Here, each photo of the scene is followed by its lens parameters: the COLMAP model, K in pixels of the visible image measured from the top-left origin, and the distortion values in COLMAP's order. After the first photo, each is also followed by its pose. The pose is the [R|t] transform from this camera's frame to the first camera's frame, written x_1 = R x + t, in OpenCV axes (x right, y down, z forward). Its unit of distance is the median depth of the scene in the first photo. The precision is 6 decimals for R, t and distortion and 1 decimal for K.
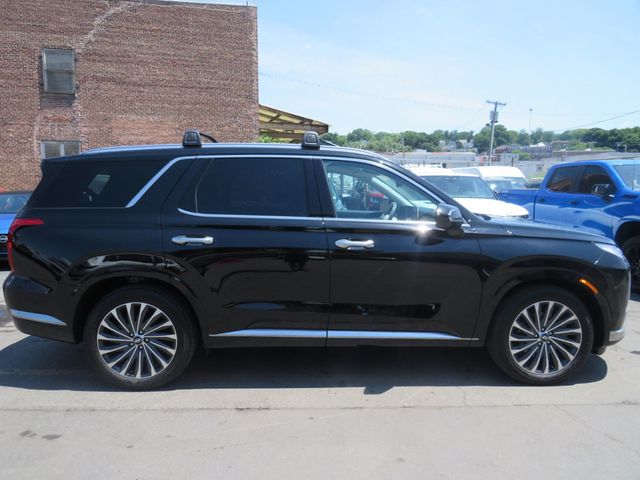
lens RADIAL K [[475.6, 0, 315.8], [0, 475.6, 239.5], [0, 0, 1]] dist [-0.027830, 0.017558]
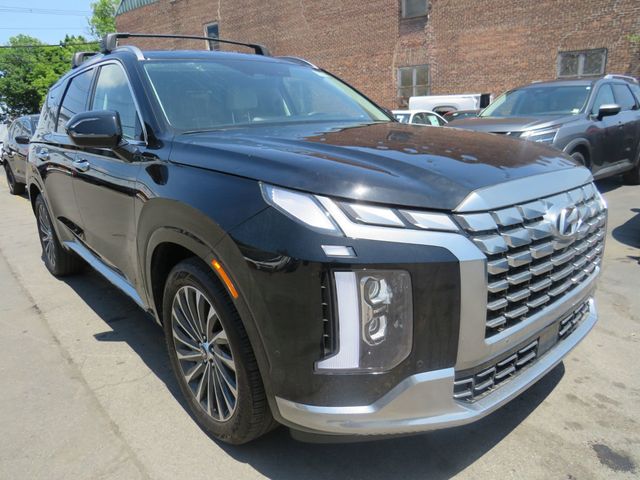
lens RADIAL K [[475.6, 0, 319.5], [0, 475.6, 243.6], [0, 0, 1]] dist [-0.027830, 0.017558]
pose [[0.598165, 0.177920, -0.781373, 0.223918], [-0.051008, 0.981518, 0.184445, -0.005213], [0.799748, -0.070472, 0.596185, 0.182358]]
